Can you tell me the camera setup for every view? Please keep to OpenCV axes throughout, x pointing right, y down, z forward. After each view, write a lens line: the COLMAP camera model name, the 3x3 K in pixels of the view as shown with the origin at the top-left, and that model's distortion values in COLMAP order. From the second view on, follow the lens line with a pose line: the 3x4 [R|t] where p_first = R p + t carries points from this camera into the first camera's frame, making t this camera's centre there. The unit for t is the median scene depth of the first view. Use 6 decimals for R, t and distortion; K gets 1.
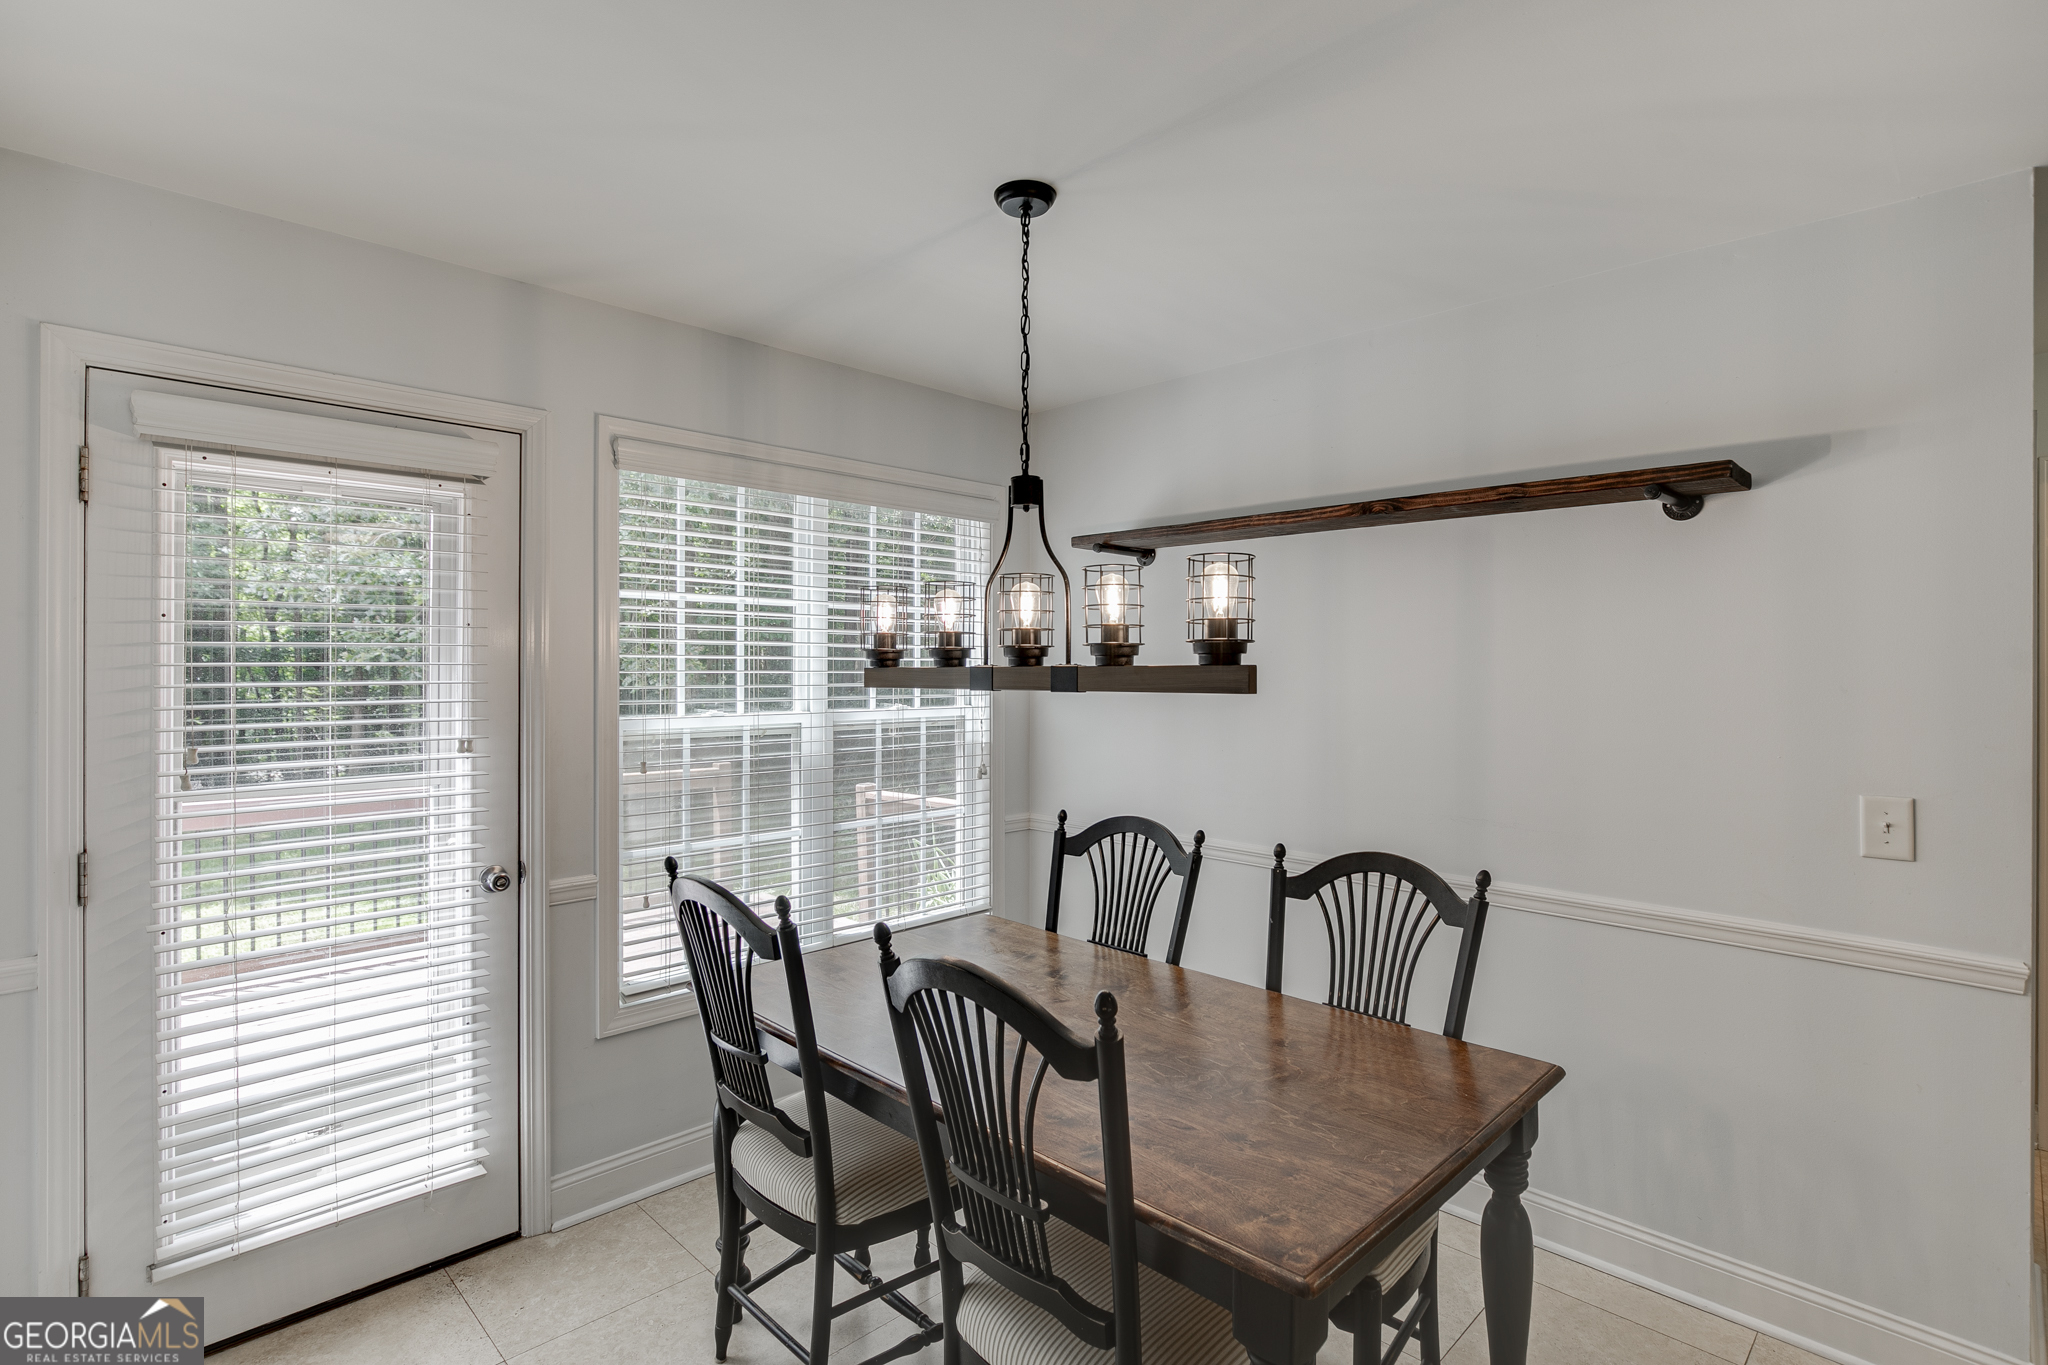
lens RADIAL K [[991.7, 0, 1024.5], [0, 991.7, 666.7], [0, 0, 1]] dist [-0.011452, 0.000200]
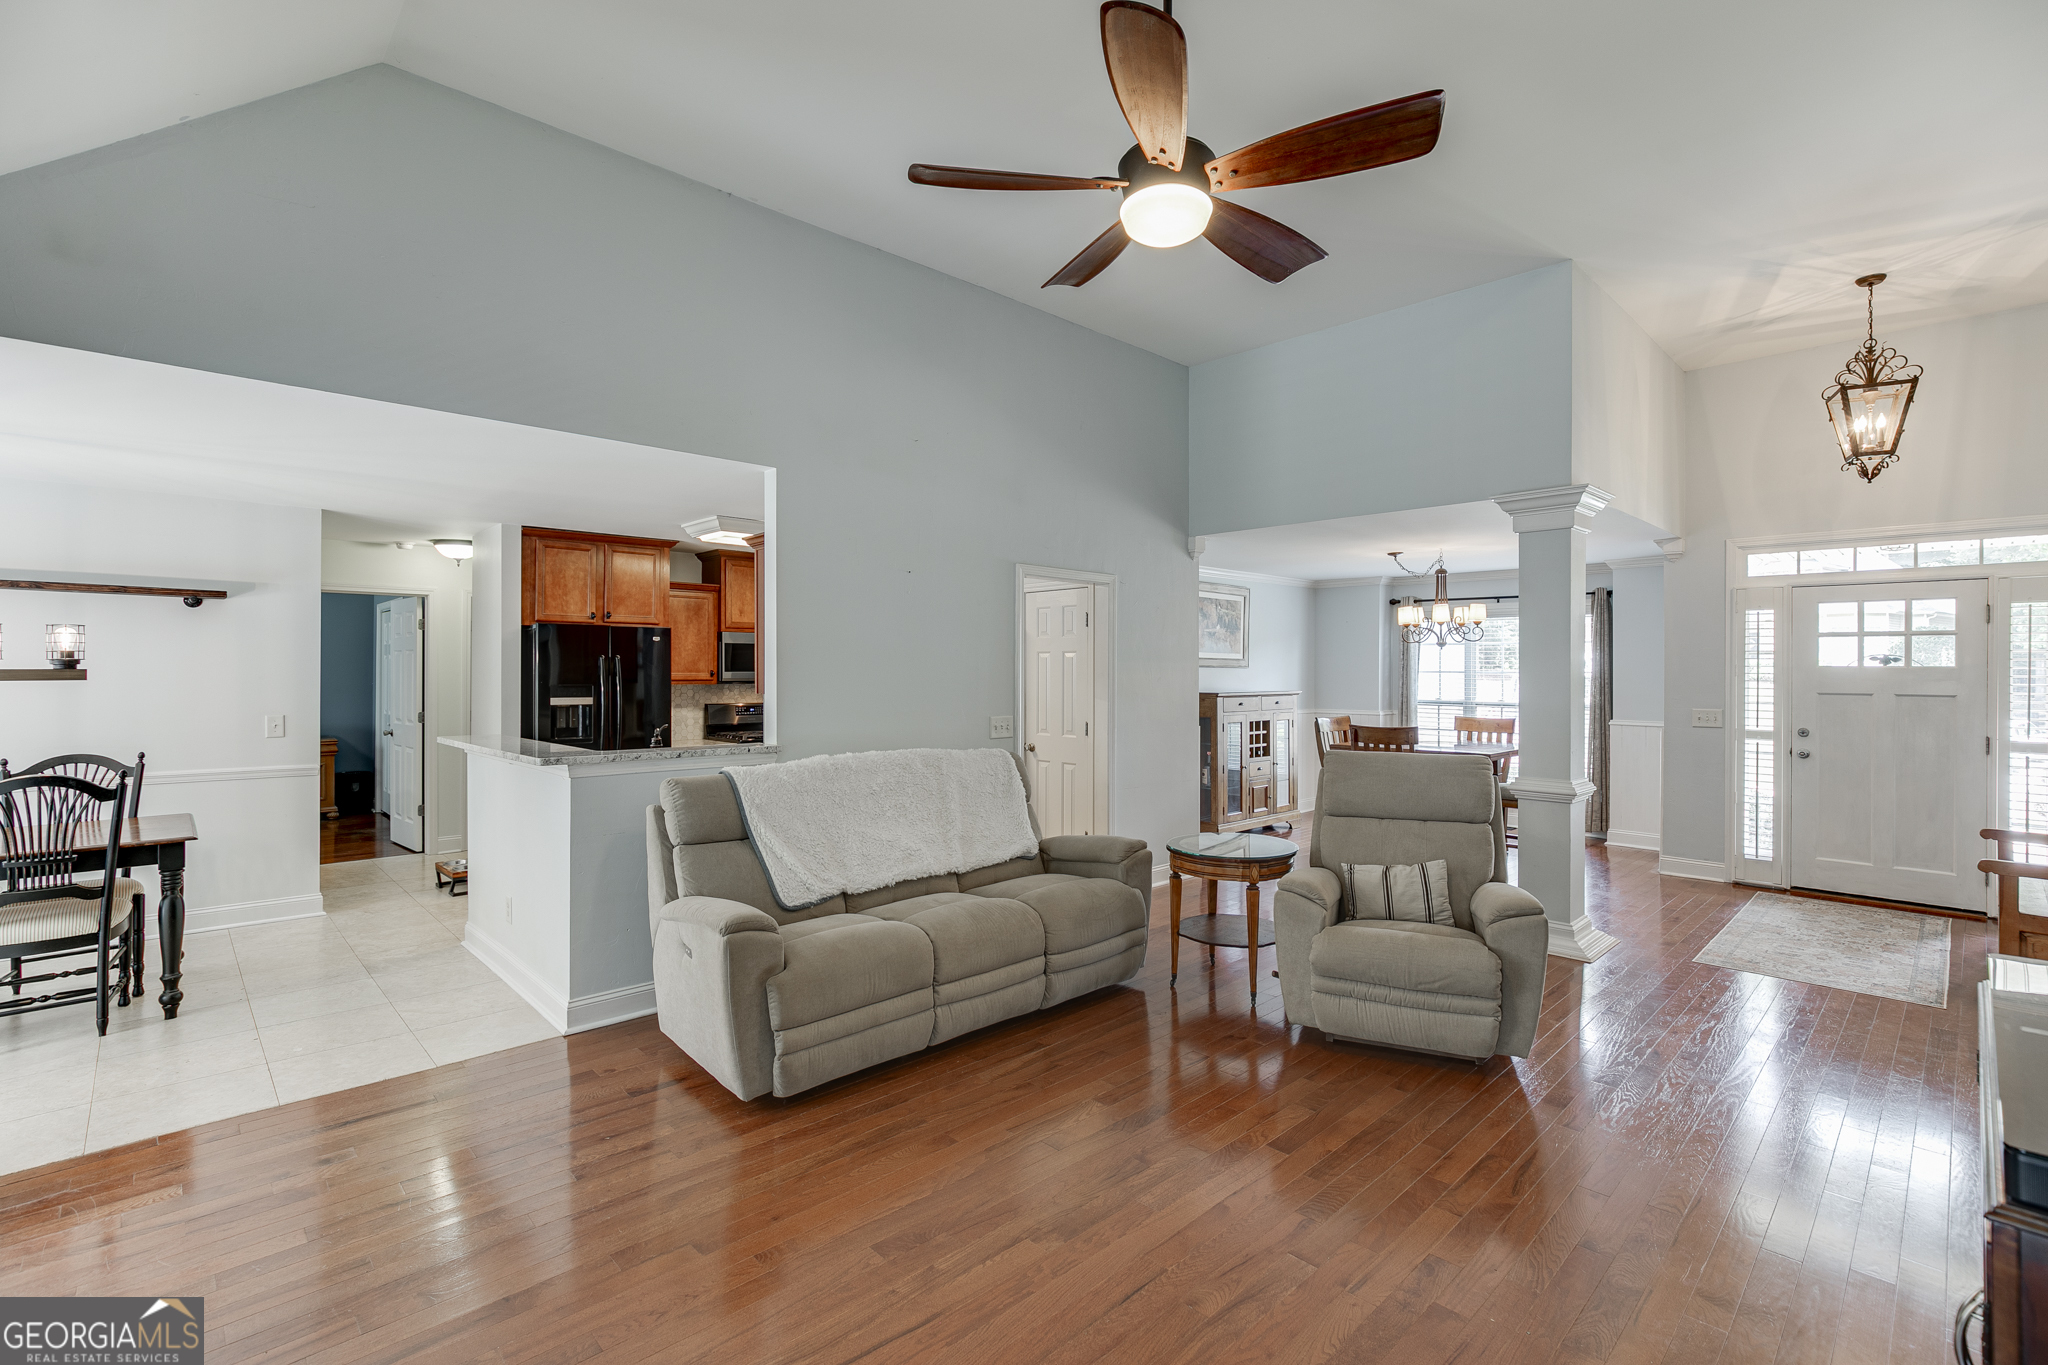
lens RADIAL K [[922.8, 0, 1019.6], [0, 922.8, 671.2], [0, 0, 1]] dist [-0.012264, 0.003027]
pose [[0.028901, -0.001481, 0.999581, -1.295942], [-0.006109, 0.999980, 0.001659, -0.009555], [-0.999564, -0.006154, 0.028892, -0.928084]]
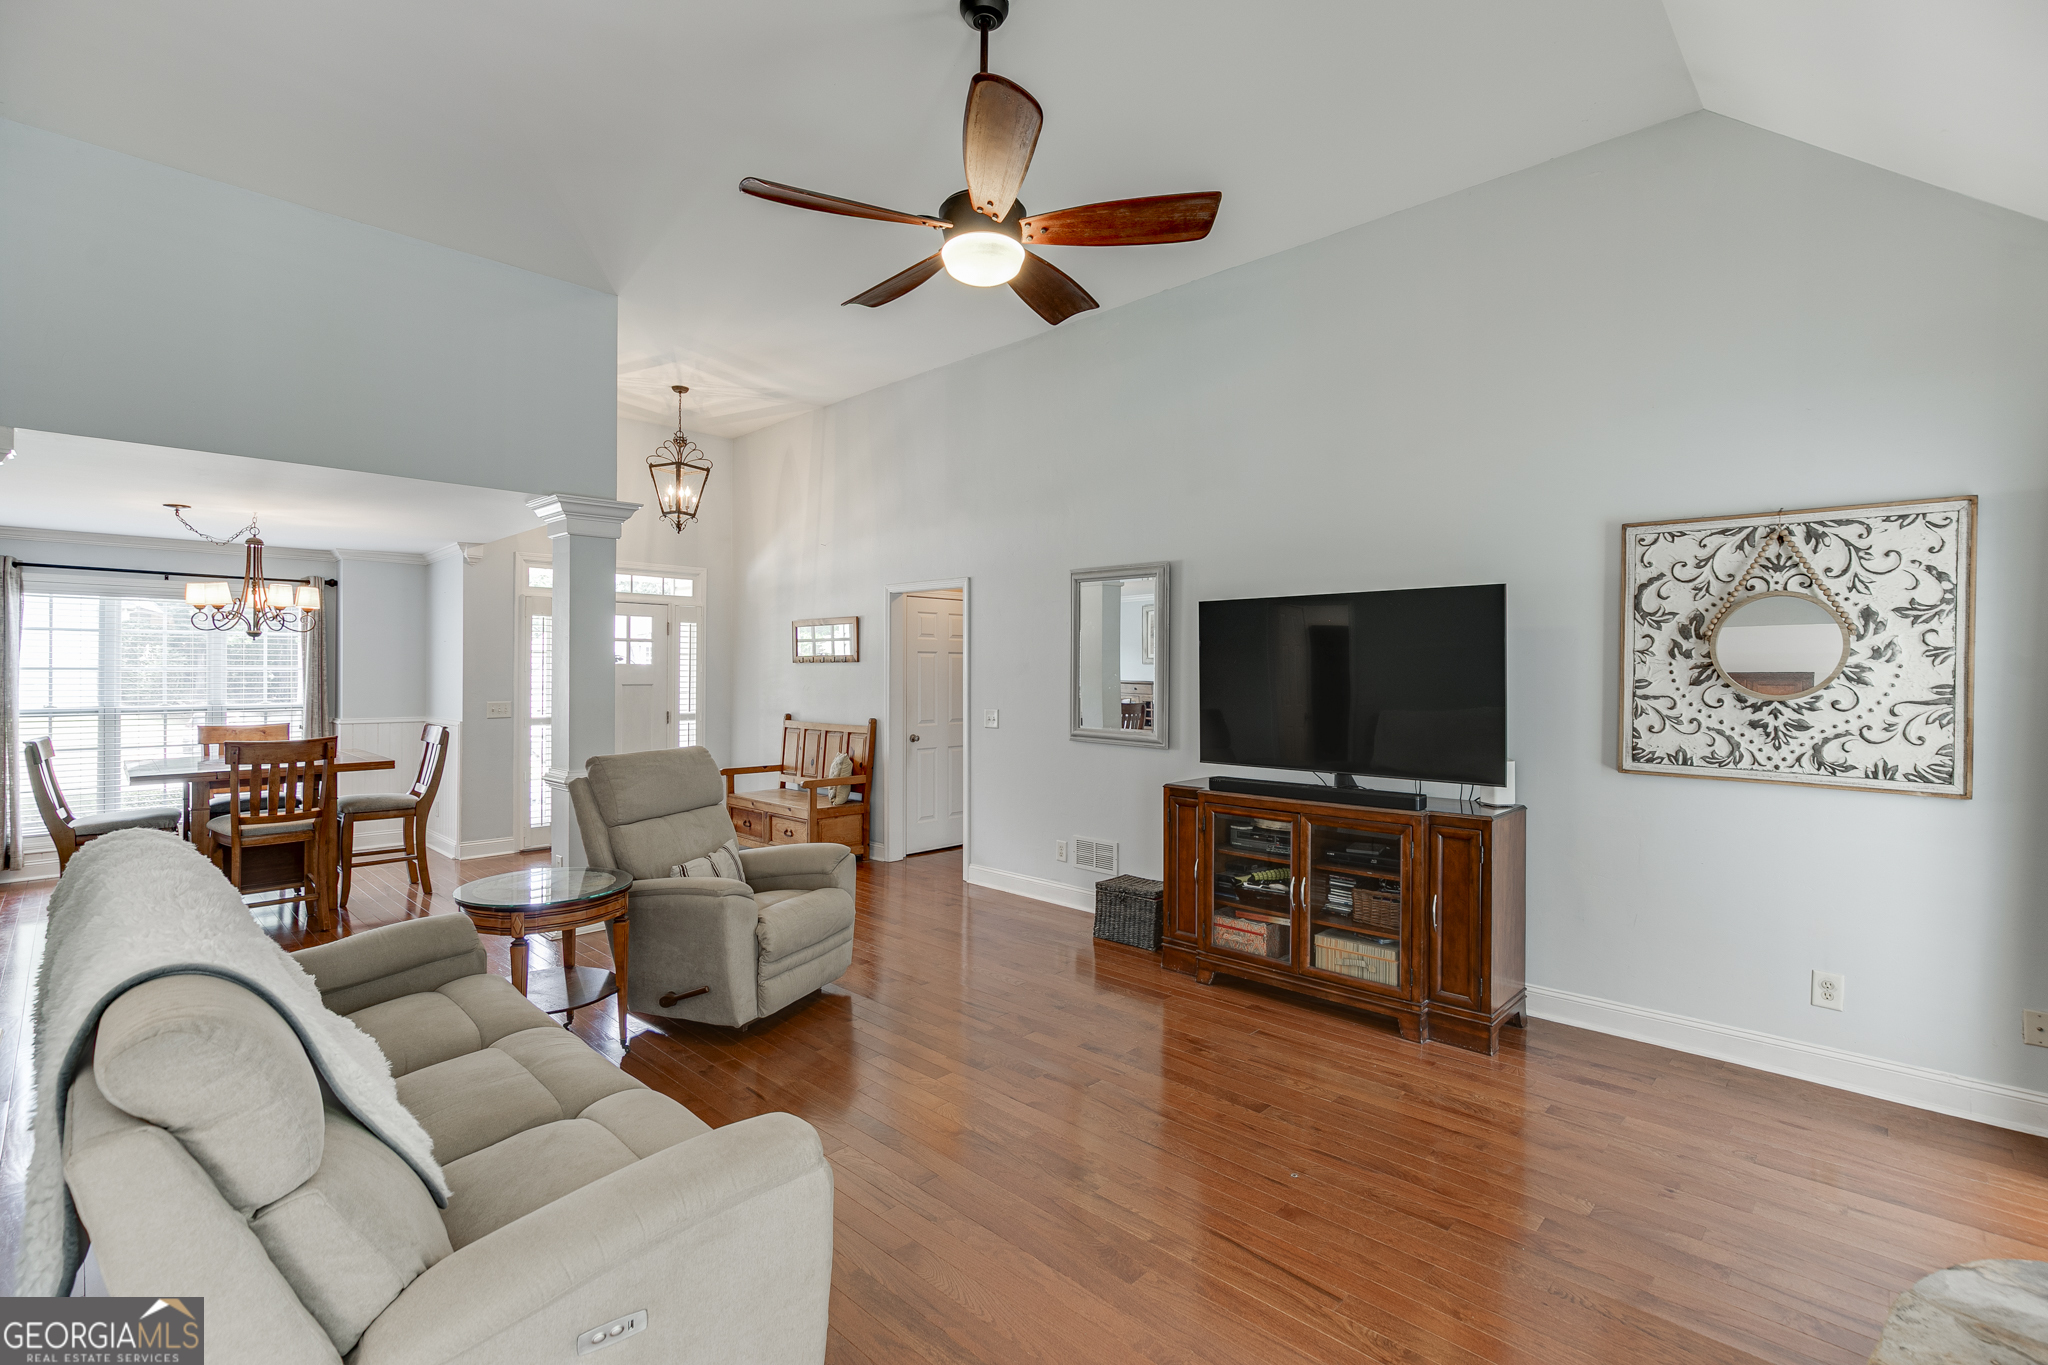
lens RADIAL K [[922.8, 0, 1026.9], [0, 922.8, 668.7], [0, 0, 1]] dist [-0.012264, 0.003027]
pose [[-0.999945, -0.002784, -0.010082, -0.316129], [-0.002733, 0.999984, -0.005038, -0.004460], [0.010096, -0.005010, -0.999936, 0.066342]]
